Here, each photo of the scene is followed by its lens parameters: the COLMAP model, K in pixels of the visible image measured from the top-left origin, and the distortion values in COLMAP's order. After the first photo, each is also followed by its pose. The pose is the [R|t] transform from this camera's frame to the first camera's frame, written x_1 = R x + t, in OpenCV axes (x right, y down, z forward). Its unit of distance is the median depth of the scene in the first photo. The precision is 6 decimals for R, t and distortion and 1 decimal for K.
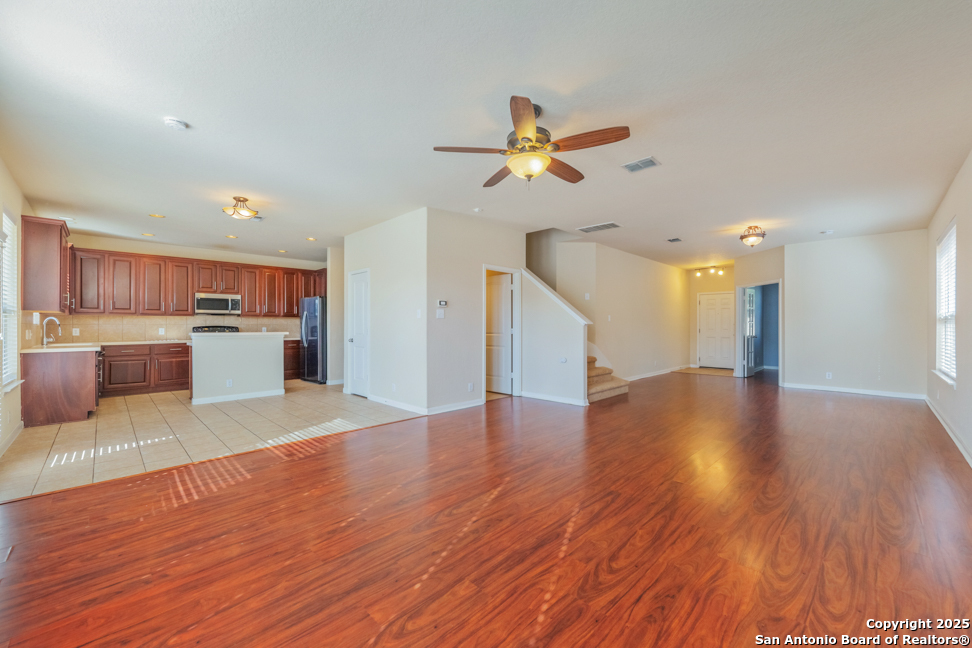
lens RADIAL K [[382.7, 0, 482.3], [0, 382.7, 324.8], [0, 0, 1]] dist [0.008447, -0.004571]
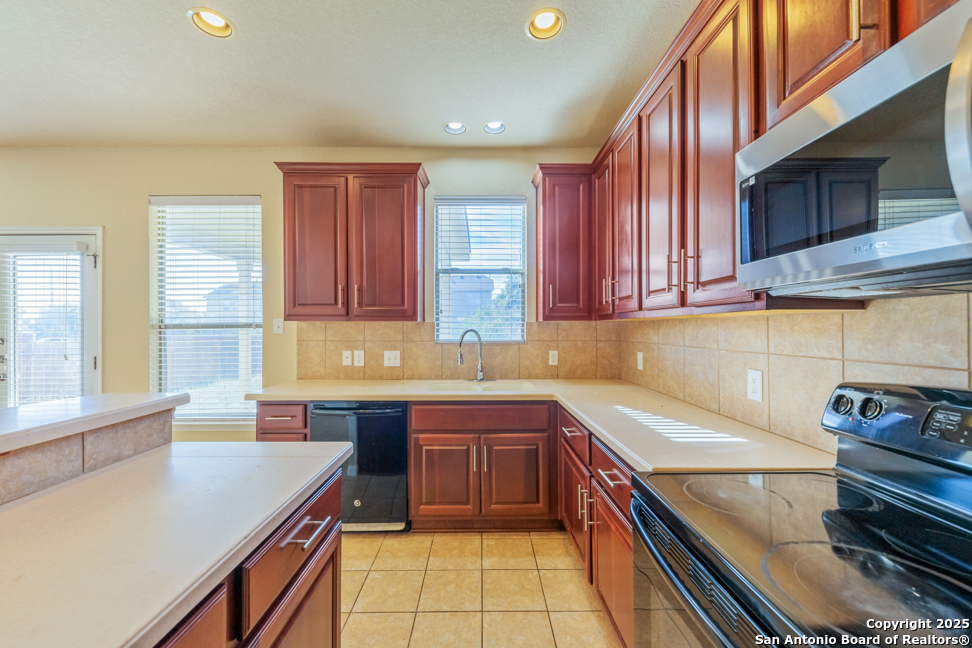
lens RADIAL K [[382.7, 0, 482.3], [0, 382.7, 326.0], [0, 0, 1]] dist [0.008447, -0.004571]
pose [[-0.704324, -0.001584, -0.709877, -0.683045], [0.002906, 0.999983, -0.005114, -0.018611], [0.709873, -0.005665, -0.704307, 1.239456]]
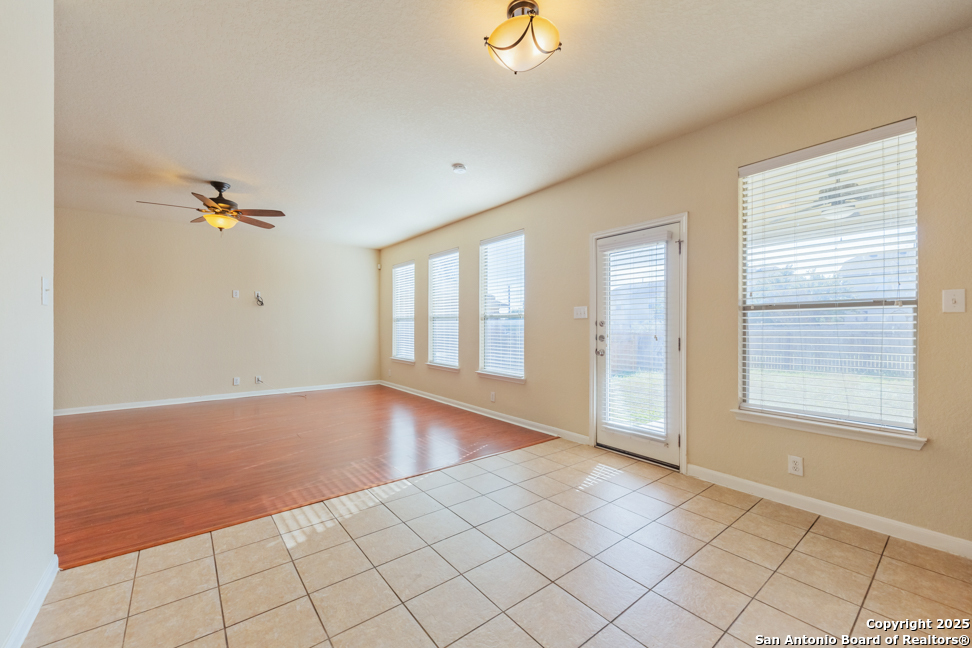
lens RADIAL K [[382.7, 0, 487.0], [0, 382.7, 327.7], [0, 0, 1]] dist [0.008447, -0.004571]
pose [[-0.993426, -0.001766, 0.114463, -0.485086], [-0.001326, 0.999991, 0.003920, 0.000897], [-0.114469, 0.003742, -0.993420, 1.081431]]
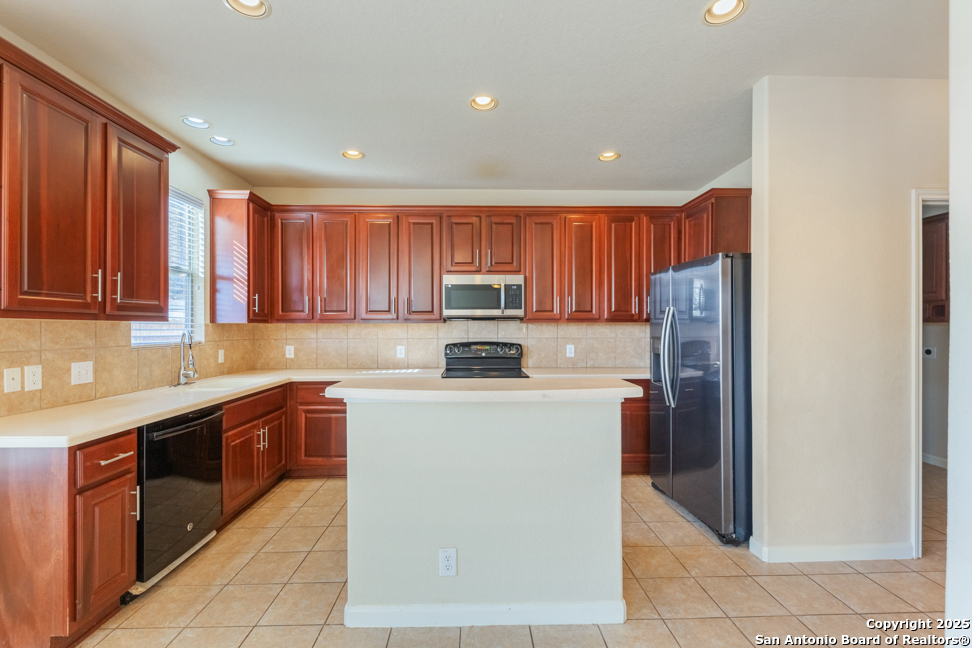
lens RADIAL K [[405.9, 0, 481.2], [0, 405.9, 327.0], [0, 0, 1]] dist [0.010902, -0.006367]
pose [[0.722947, -0.001914, -0.690901, -0.426051], [0.002385, 0.999997, -0.000274, -0.020701], [0.690899, -0.001450, 0.722950, 0.790720]]
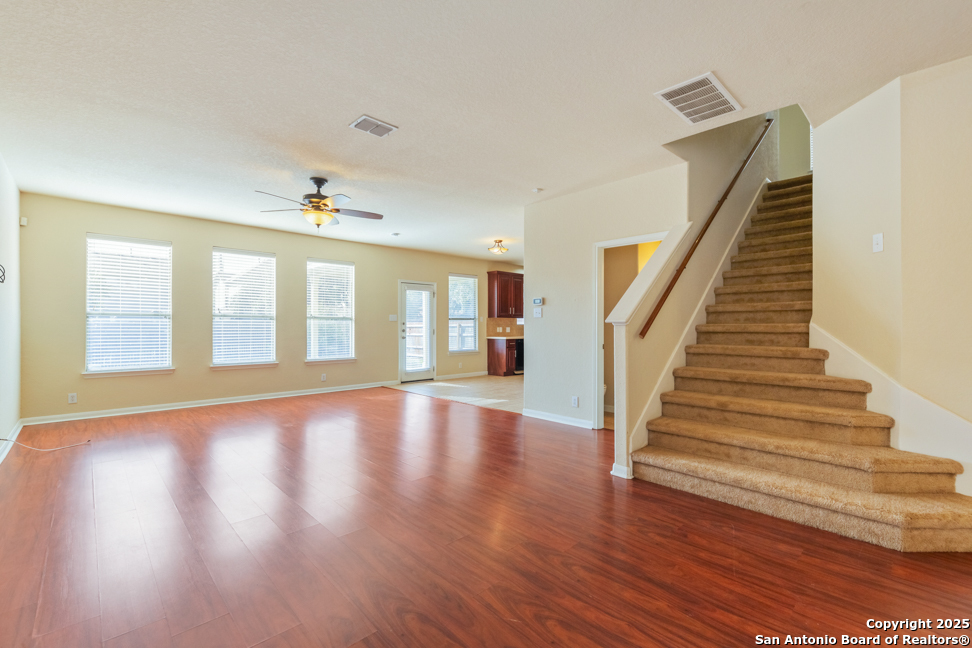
lens RADIAL K [[436.5, 0, 486.9], [0, 436.5, 325.2], [0, 0, 1]] dist [0.003285, -0.002252]
pose [[-0.024518, -0.001335, -0.999698, 0.856741], [0.000683, 0.999999, -0.001352, 0.003755], [0.999699, -0.000716, -0.024517, 0.764631]]
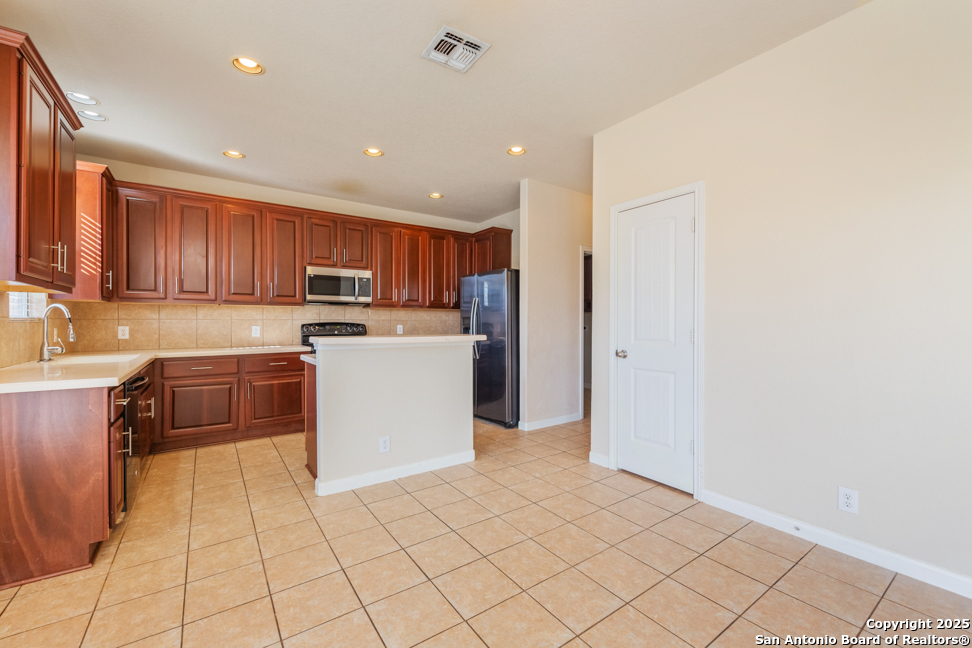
lens RADIAL K [[405.9, 0, 482.9], [0, 405.9, 321.4], [0, 0, 1]] dist [0.010902, -0.006367]
pose [[0.984371, 0.000084, -0.176104, -0.445494], [-0.000703, 0.999994, -0.003457, 0.003662], [0.176103, 0.003527, 0.984365, 0.522113]]
